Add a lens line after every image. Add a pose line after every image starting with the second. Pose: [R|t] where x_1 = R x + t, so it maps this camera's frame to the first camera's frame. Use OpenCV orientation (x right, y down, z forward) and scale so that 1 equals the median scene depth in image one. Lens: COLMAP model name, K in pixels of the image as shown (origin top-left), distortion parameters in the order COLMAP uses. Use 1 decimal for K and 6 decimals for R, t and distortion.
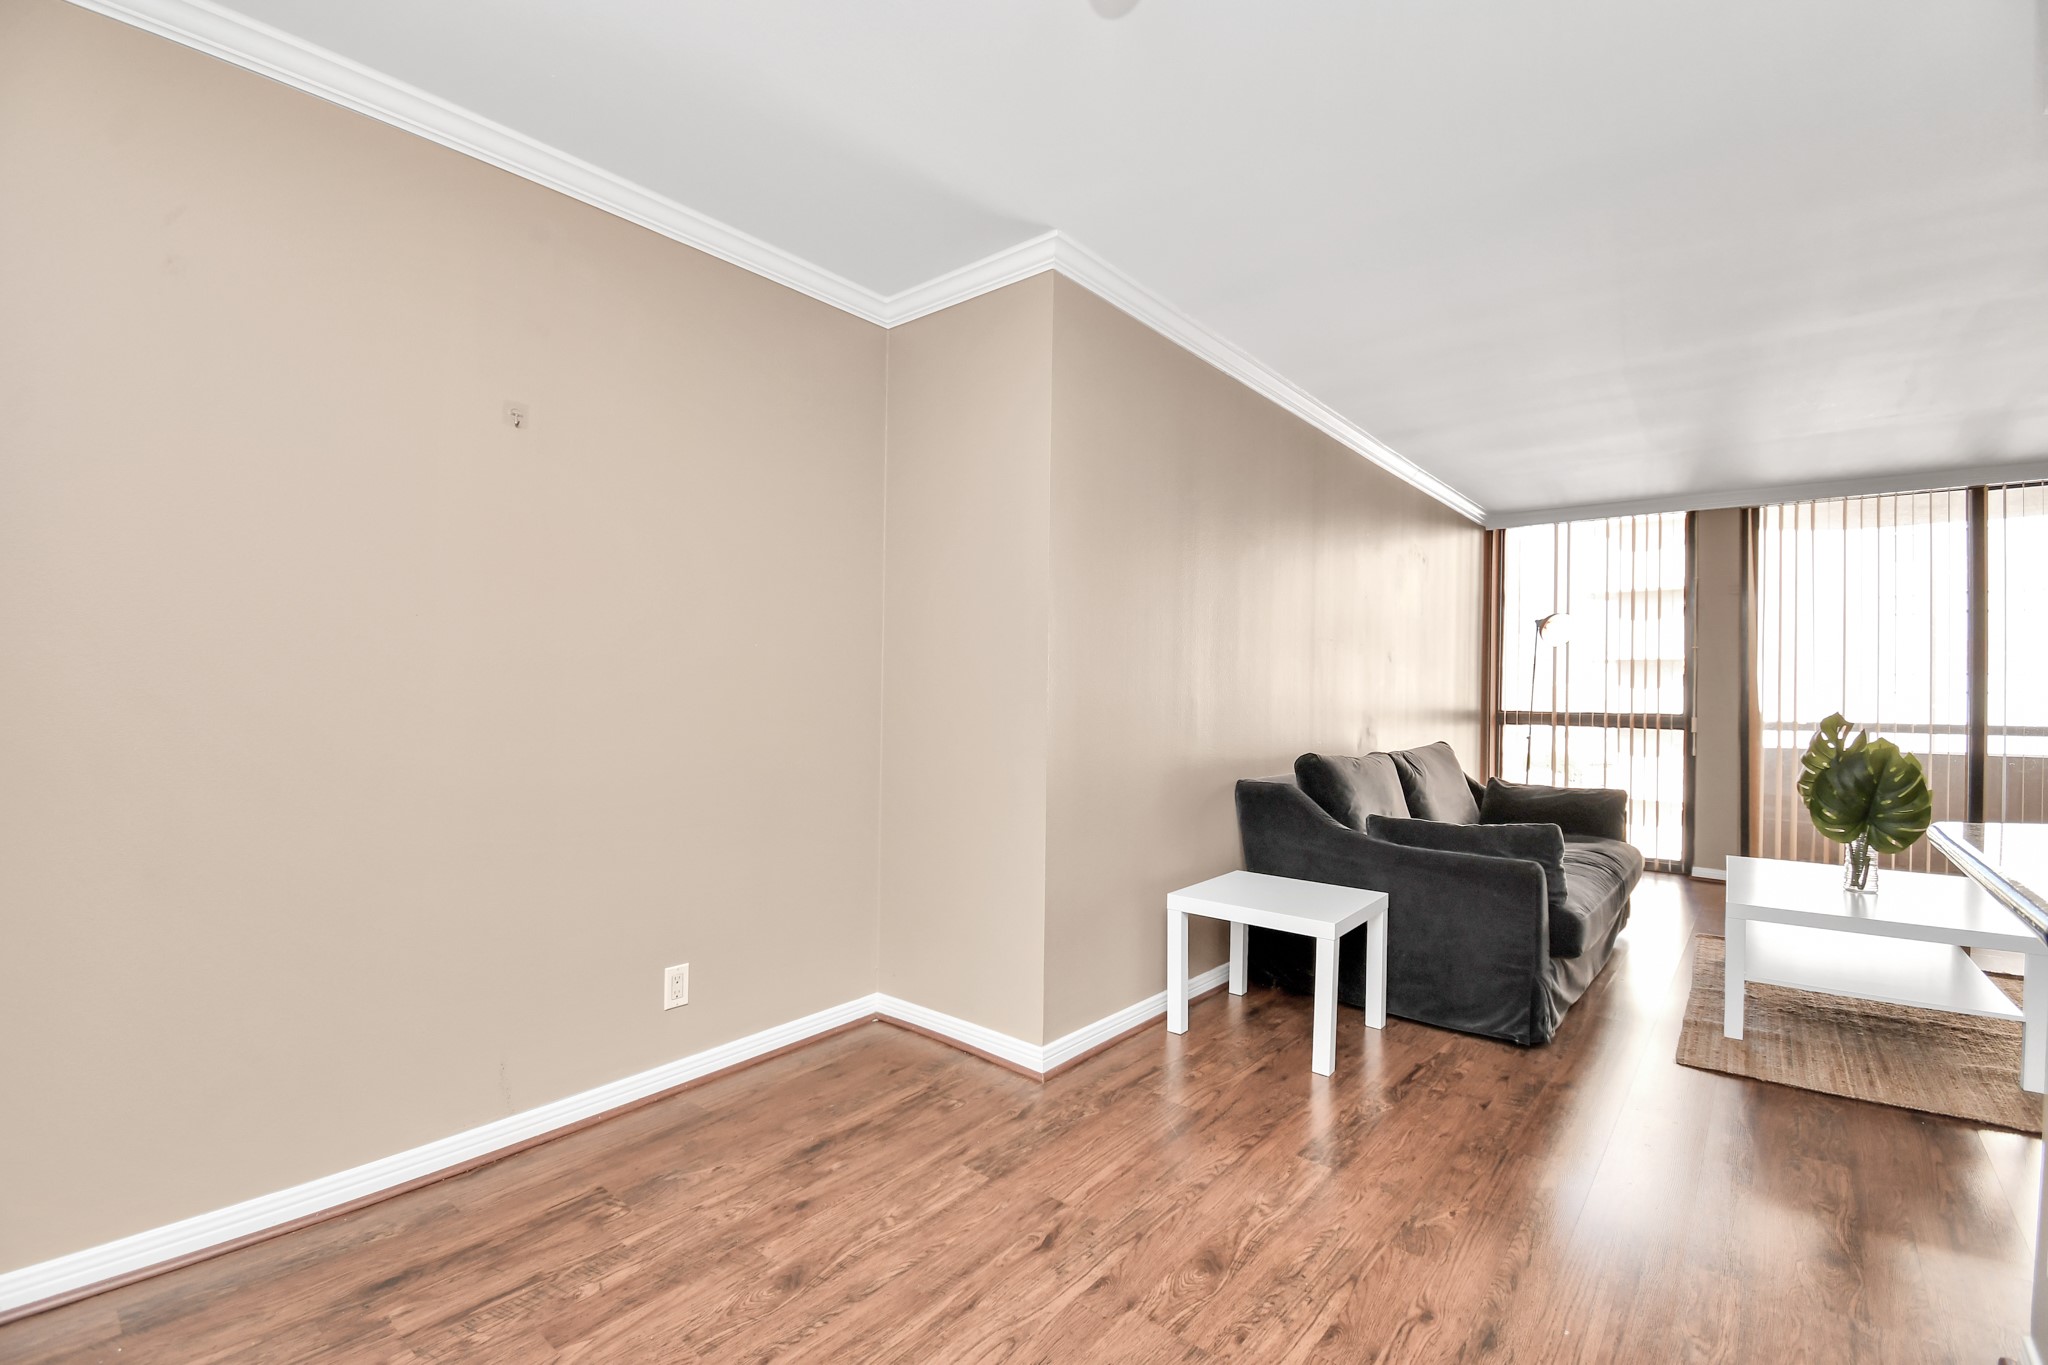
lens RADIAL K [[885.9, 0, 1017.4], [0, 885.9, 696.6], [0, 0, 1]] dist [-0.030962, -0.000403]
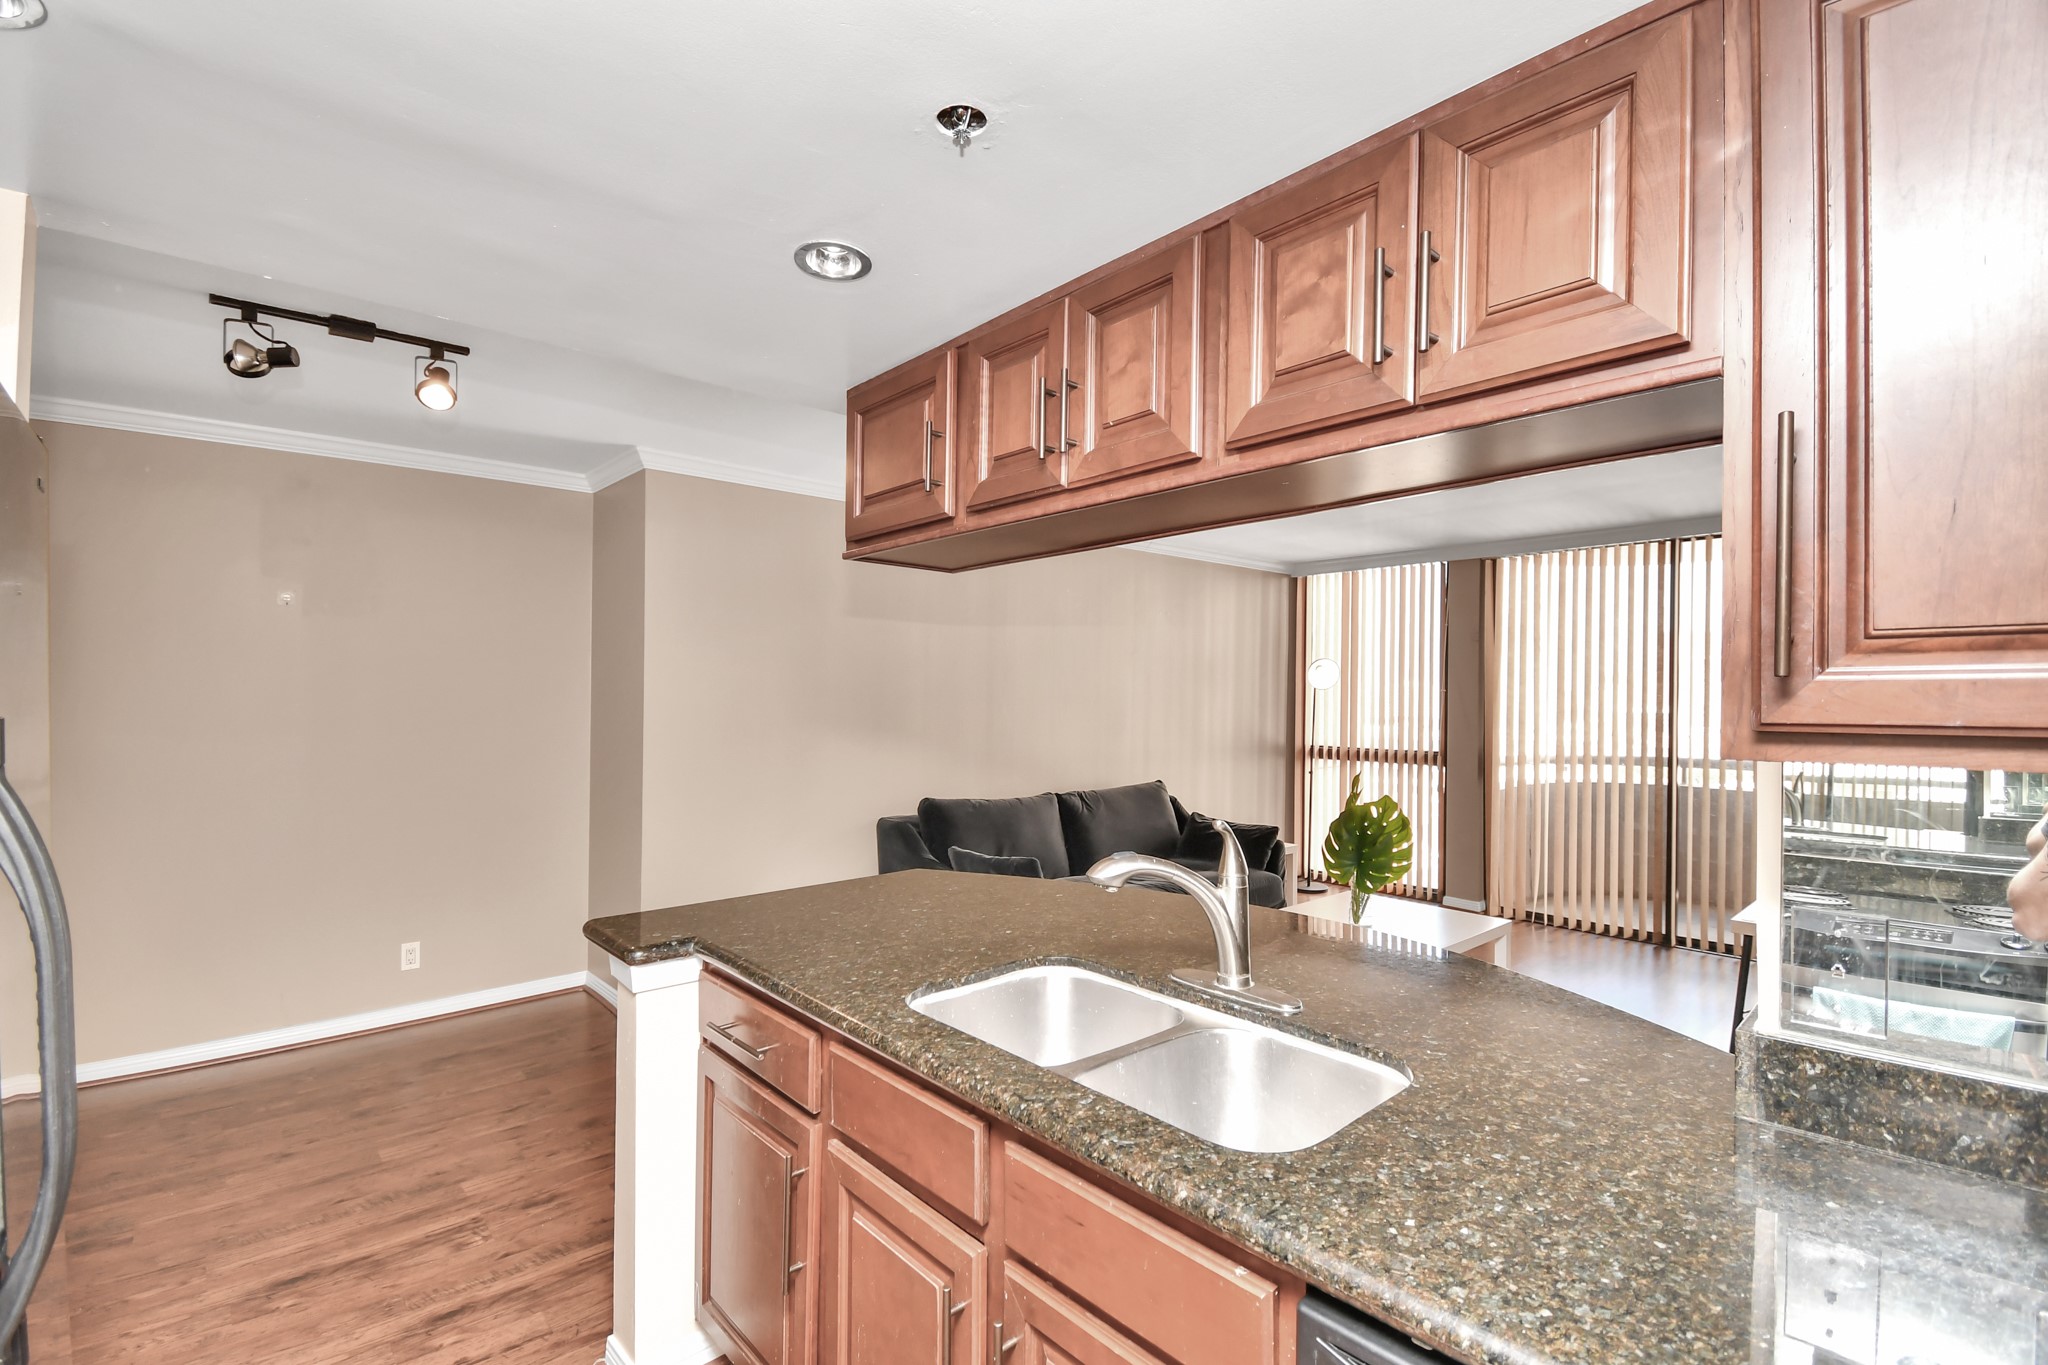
lens RADIAL K [[913.6, 0, 1001.6], [0, 913.6, 718.6], [0, 0, 1]] dist [-0.069286, -0.000232]
pose [[0.993500, -0.009525, -0.113430, 0.371109], [0.009964, 0.999945, 0.003301, -0.029694], [0.113393, -0.004409, 0.993540, -0.167609]]
